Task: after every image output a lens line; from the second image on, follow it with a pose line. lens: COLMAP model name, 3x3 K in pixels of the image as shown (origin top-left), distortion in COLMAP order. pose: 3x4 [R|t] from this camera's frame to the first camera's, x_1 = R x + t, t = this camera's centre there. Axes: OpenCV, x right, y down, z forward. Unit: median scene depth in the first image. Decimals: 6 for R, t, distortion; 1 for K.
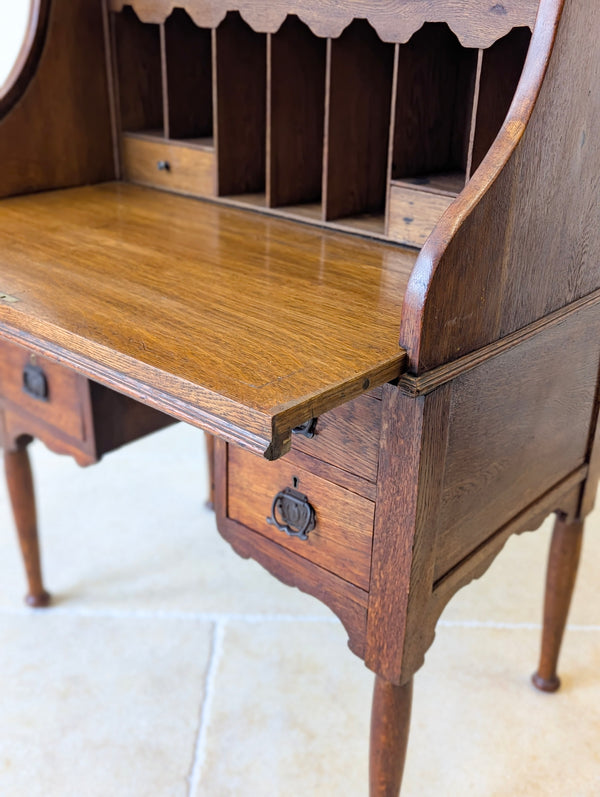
lens RADIAL K [[863.3, 0, 301.9], [0, 863.3, 397.5], [0, 0, 1]] dist [0.021328, 0.008859]
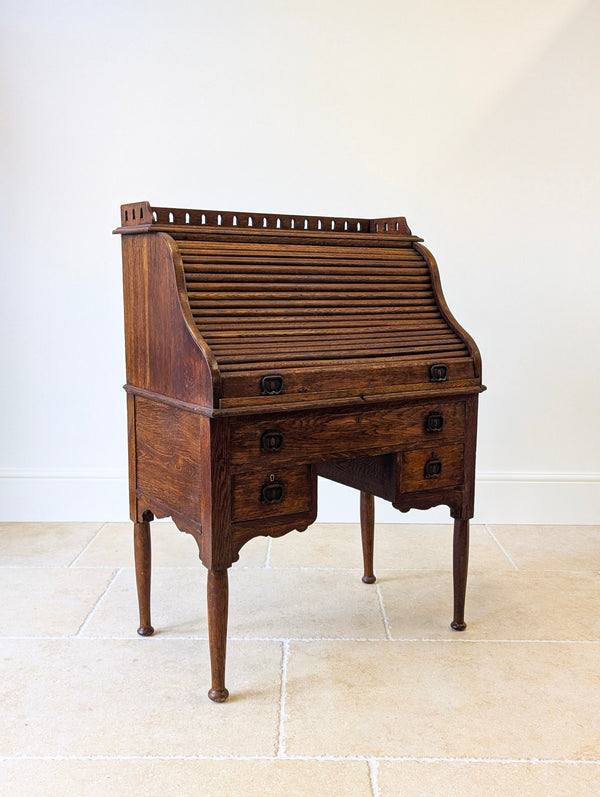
lens RADIAL K [[847.8, 0, 303.8], [0, 847.8, 400.5], [0, 0, 1]] dist [0.071103, 0.002279]
pose [[0.274316, -0.163804, 0.947586, -2.192404], [0.408018, 0.912117, 0.039555, -0.265358], [-0.870788, 0.375781, 0.317043, 0.474271]]
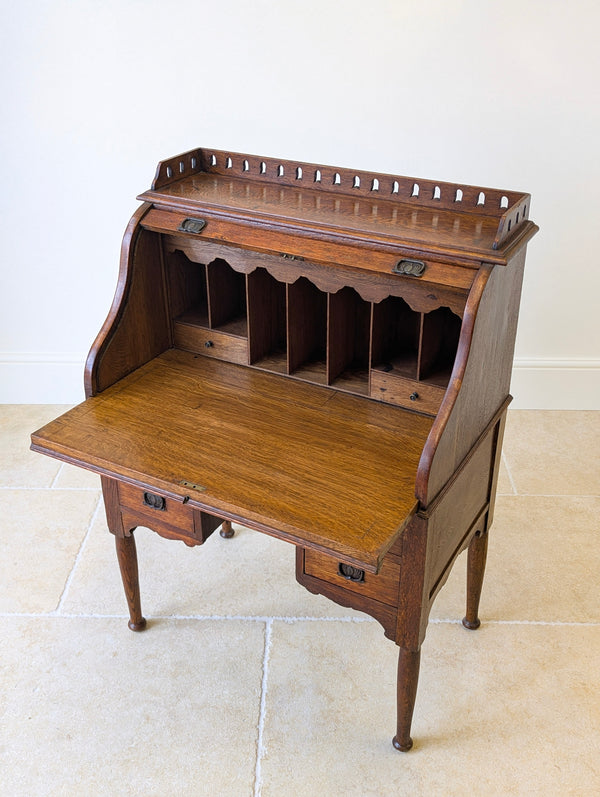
lens RADIAL K [[848.4, 0, 300.1], [0, 848.4, 386.0], [0, 0, 1]] dist [0.057960, -0.005774]
pose [[0.977212, -0.124303, 0.172062, -0.358719], [0.112042, 0.990537, 0.079261, -0.391858], [-0.180286, -0.058177, 0.981892, -0.701833]]
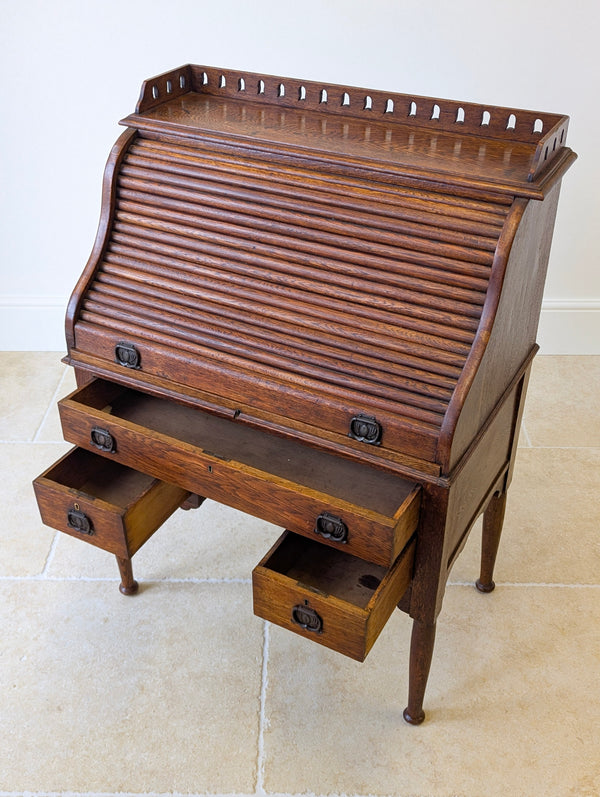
lens RADIAL K [[873.3, 0, 288.9], [0, 873.3, 394.1], [0, 0, 1]] dist [0.051264, 0.013293]
pose [[0.976771, -0.141778, 0.160678, -0.363064], [0.115805, 0.980157, 0.160878, -0.412794], [-0.180299, -0.138533, 0.973807, -0.568700]]
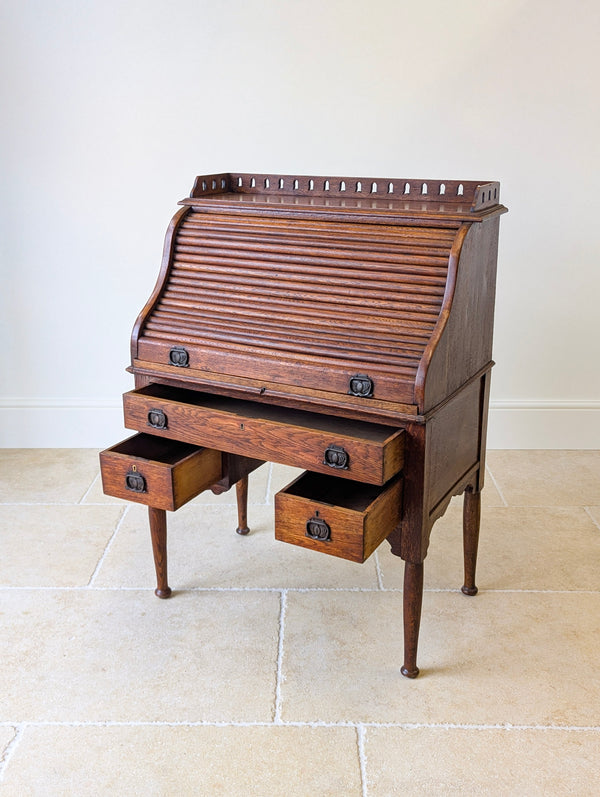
lens RADIAL K [[851.2, 0, 300.1], [0, 851.2, 390.5], [0, 0, 1]] dist [0.078182, 0.012702]
pose [[0.975316, -0.091528, 0.200952, -0.526256], [0.116006, 0.986730, -0.113608, 0.109700], [-0.187887, 0.134115, 0.972991, -0.996606]]
